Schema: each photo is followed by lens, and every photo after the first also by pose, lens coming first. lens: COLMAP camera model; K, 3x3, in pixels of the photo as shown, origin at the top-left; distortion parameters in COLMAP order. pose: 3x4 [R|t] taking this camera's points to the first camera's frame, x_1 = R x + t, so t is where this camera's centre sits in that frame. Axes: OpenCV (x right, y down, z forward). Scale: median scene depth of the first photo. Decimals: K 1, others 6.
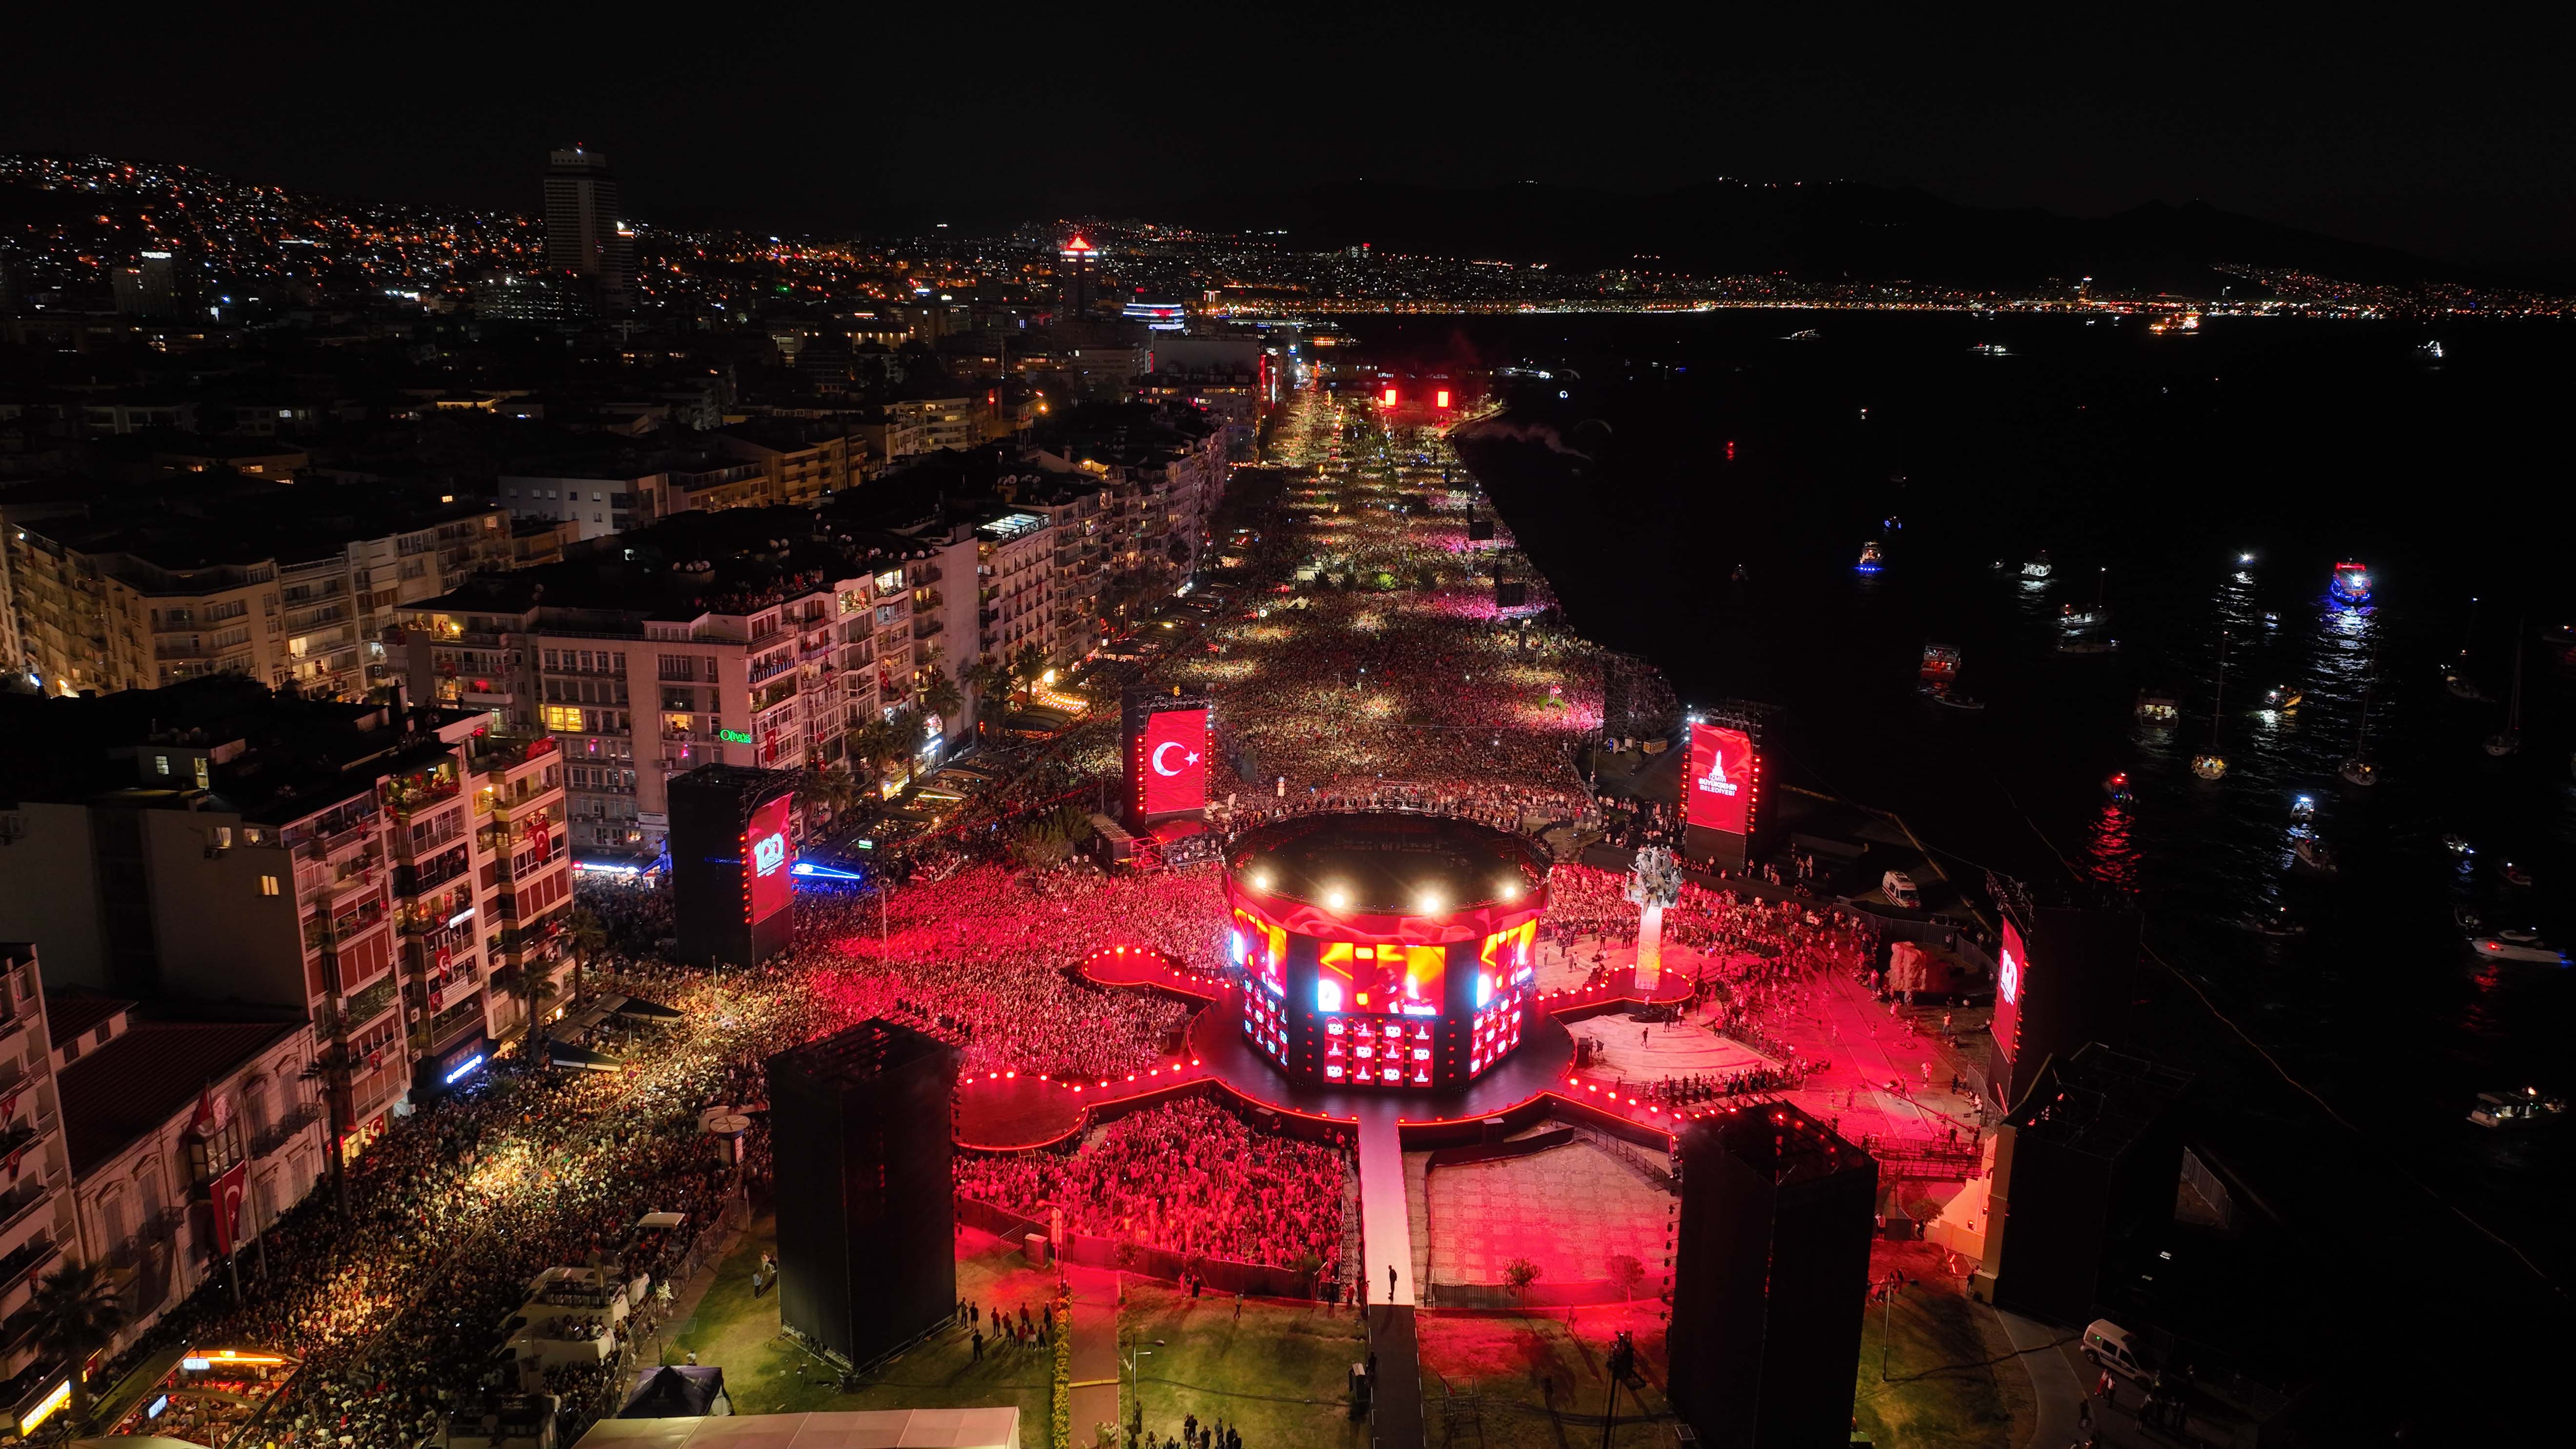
lens RADIAL K [[1816.6, 0, 1292.6], [0, 1816.6, 722.8], [0, 0, 1]] dist [0.007339, 0.001874]
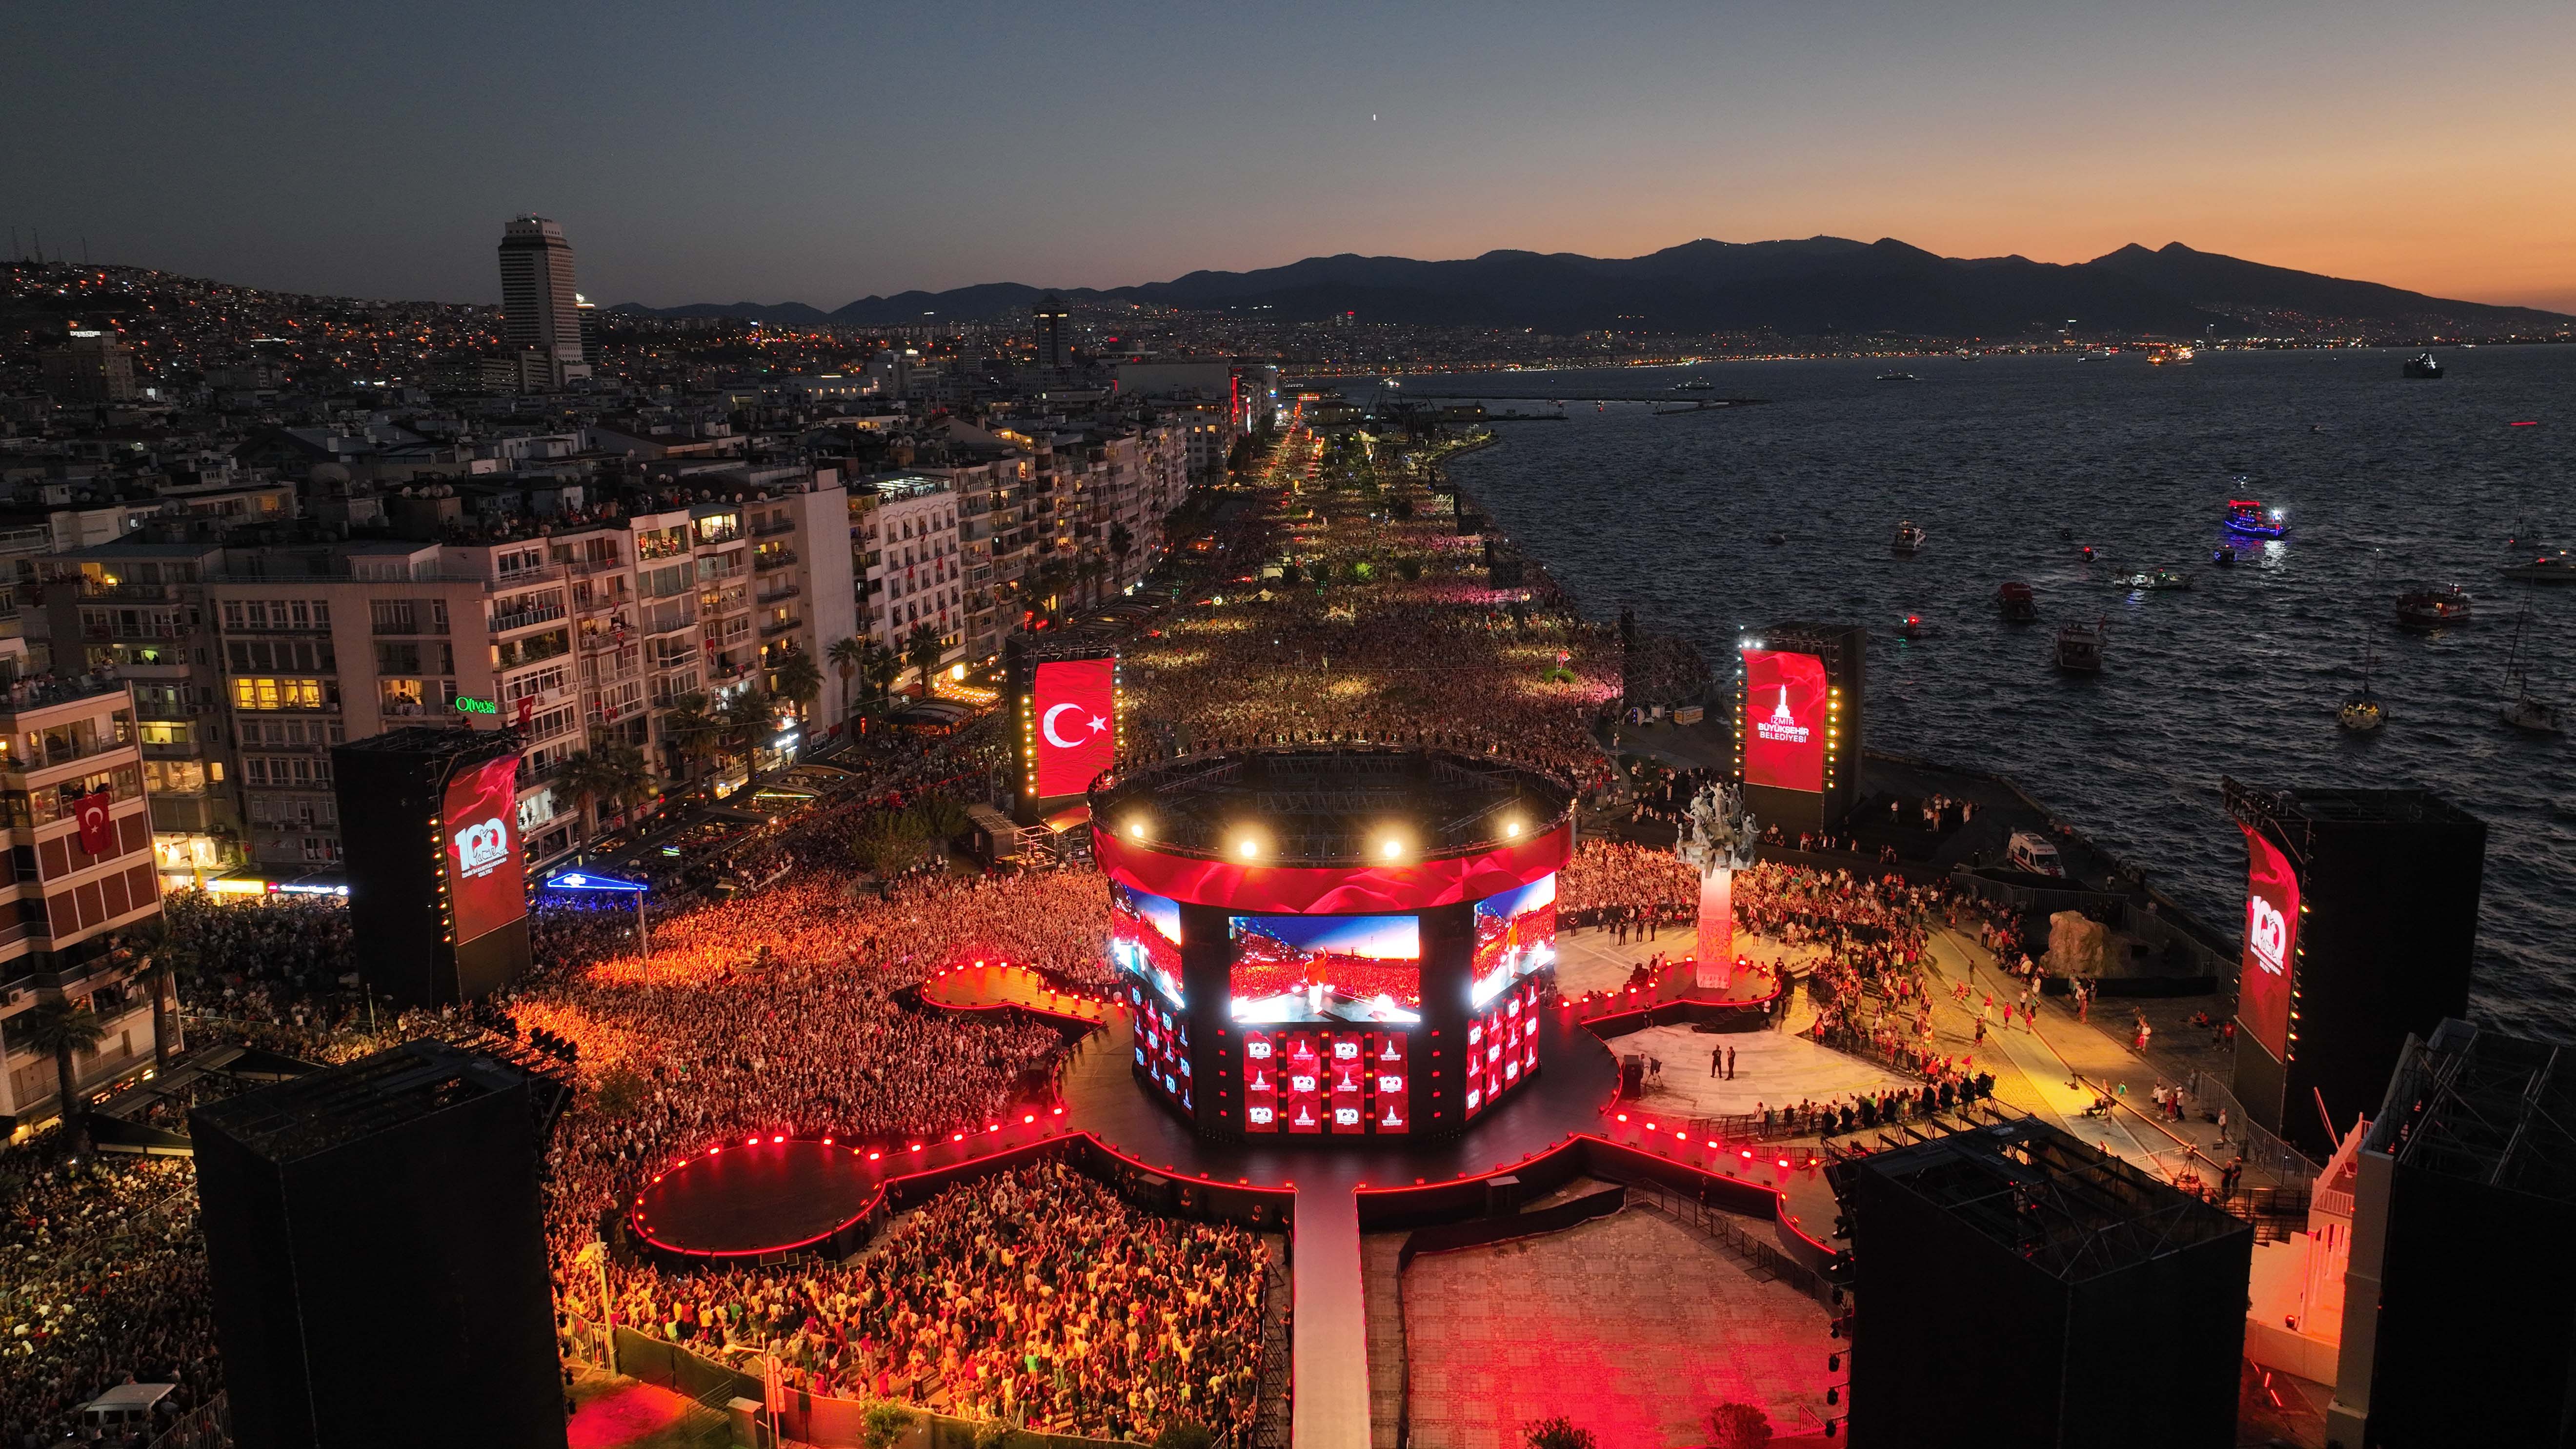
lens RADIAL K [[1816.6, 0, 1285.7], [0, 1816.6, 710.7], [0, 0, 1]] dist [0.007339, 0.001874]
pose [[0.999243, -0.038612, -0.004843, 0.031338], [0.038338, 0.998133, -0.047549, 0.058405], [0.006669, 0.047327, 0.998857, 0.252599]]
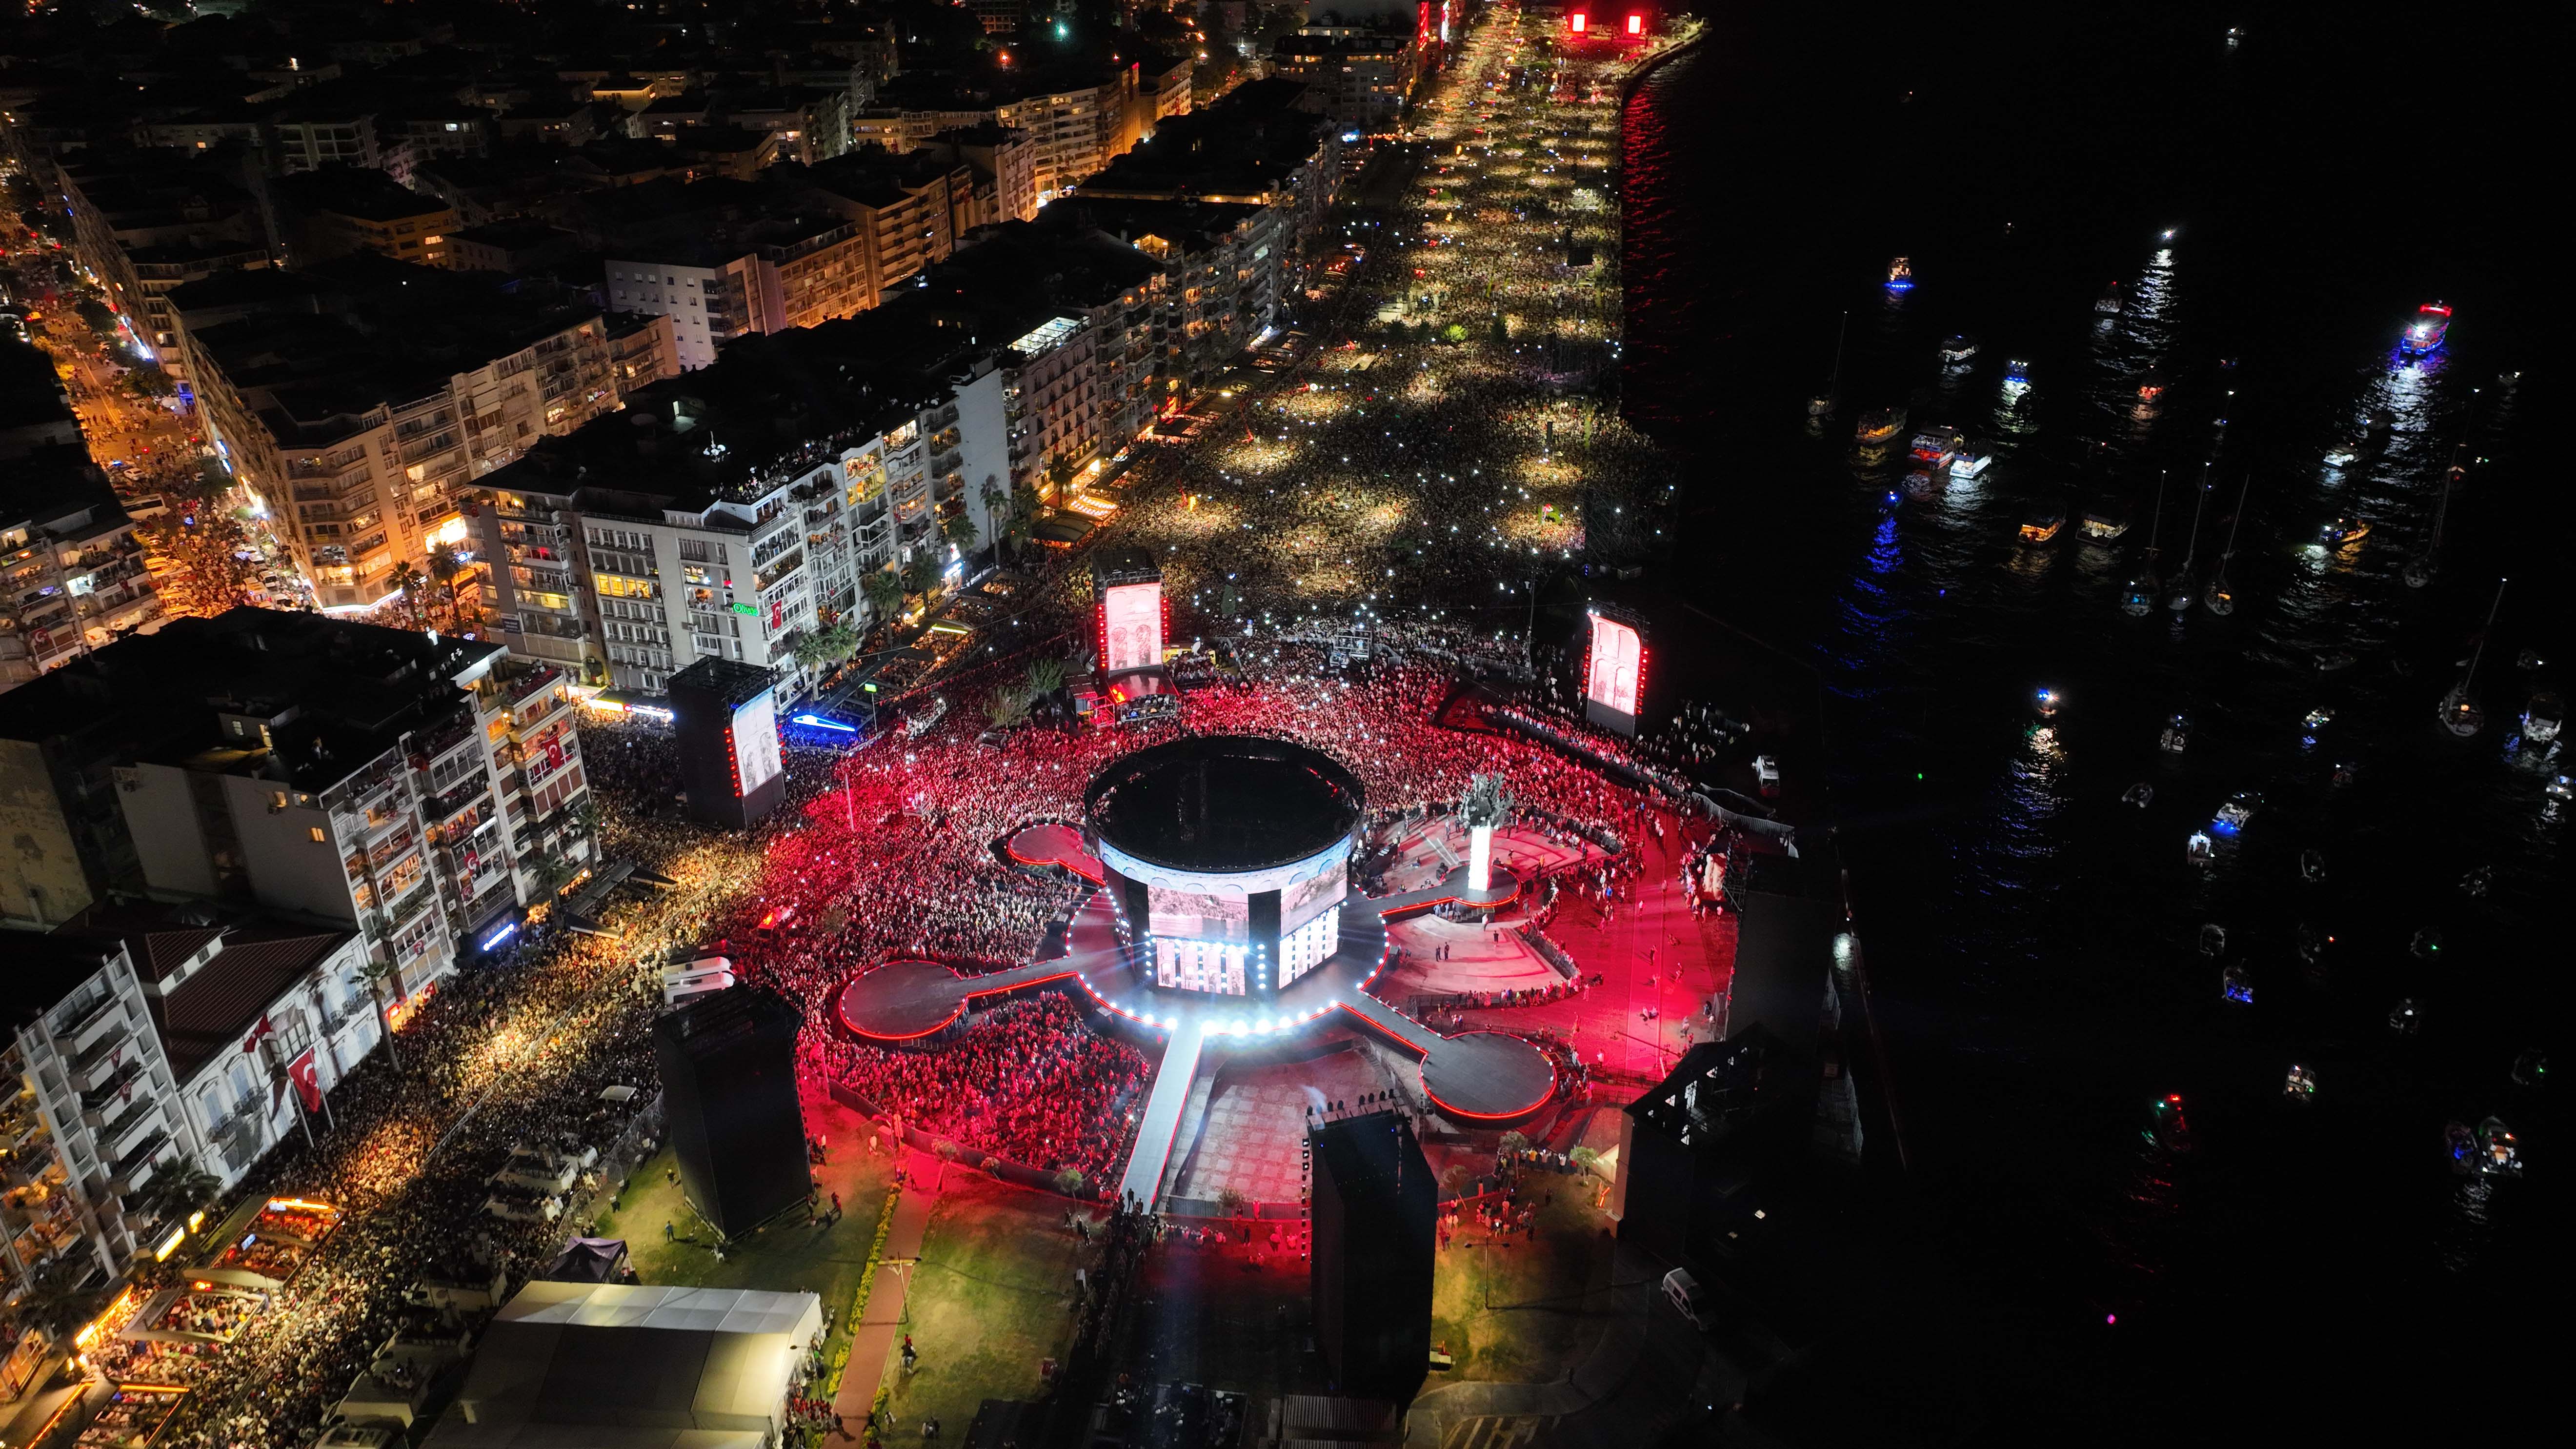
lens RADIAL K [[1816.6, 0, 1290.9], [0, 1816.6, 729.9], [0, 0, 1]] dist [0.007339, 0.001874]
pose [[0.991116, 0.045897, -0.124829, 0.191344], [-0.015299, 0.971681, 0.235799, -0.198929], [0.132117, -0.231794, 0.963751, -0.099609]]
